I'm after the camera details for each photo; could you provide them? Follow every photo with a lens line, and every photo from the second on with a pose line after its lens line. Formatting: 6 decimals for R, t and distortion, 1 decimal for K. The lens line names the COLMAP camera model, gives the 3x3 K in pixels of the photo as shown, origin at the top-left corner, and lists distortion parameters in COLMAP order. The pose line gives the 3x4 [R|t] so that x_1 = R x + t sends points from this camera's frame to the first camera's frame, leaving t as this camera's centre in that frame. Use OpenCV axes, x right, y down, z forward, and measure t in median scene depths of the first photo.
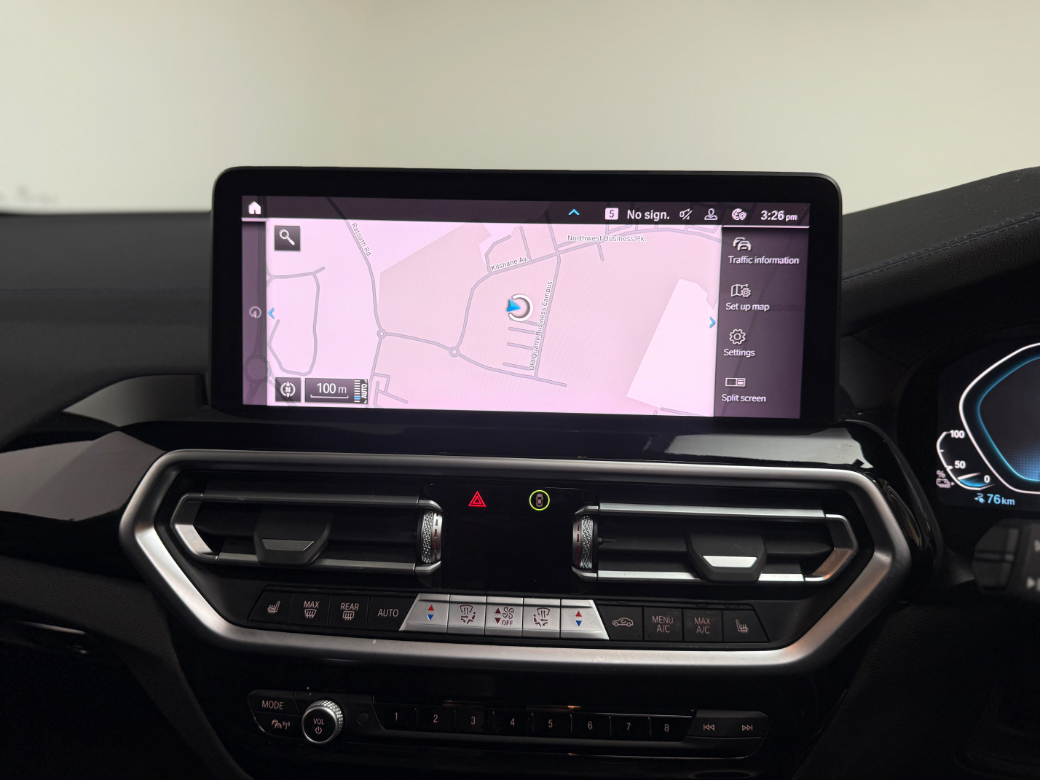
lens RADIAL K [[736.9, 0, 511.4], [0, 736.9, 388.8], [0, 0, 1]] dist [0.025116, -0.016732]
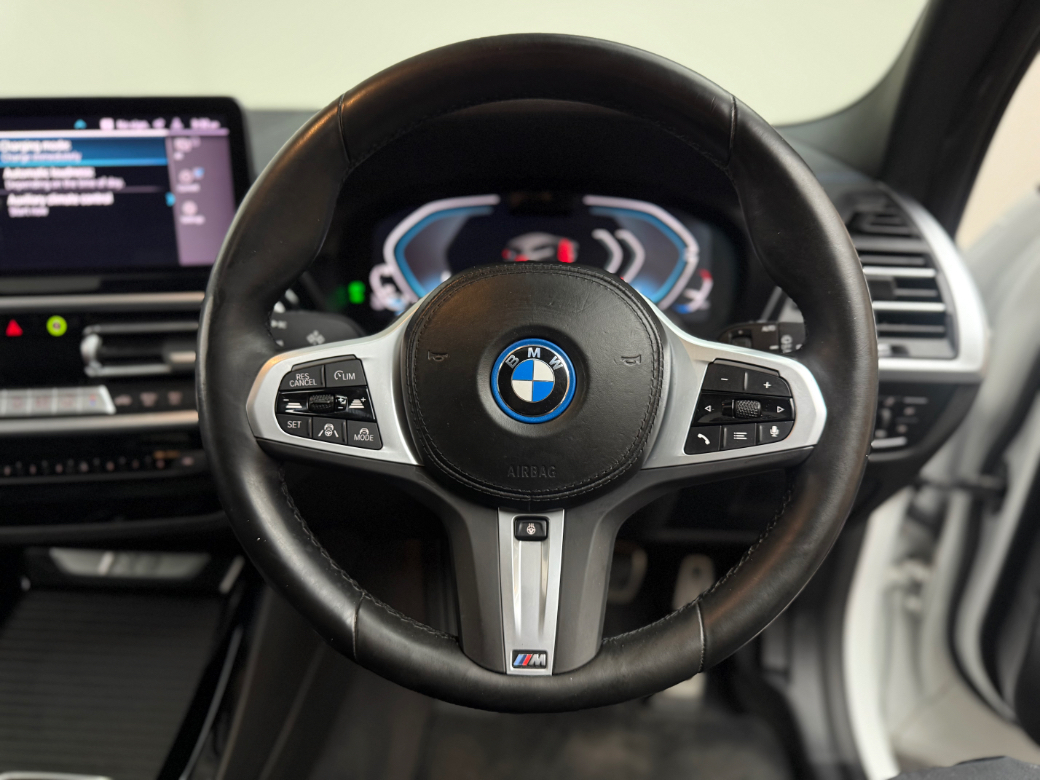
lens RADIAL K [[736.9, 0, 519.2], [0, 736.9, 384.2], [0, 0, 1]] dist [0.025116, -0.016732]
pose [[0.991625, -0.068271, 0.109634, 0.799189], [0.050049, 0.985667, 0.161107, 0.071183], [-0.119061, -0.154270, 0.980829, -0.613961]]
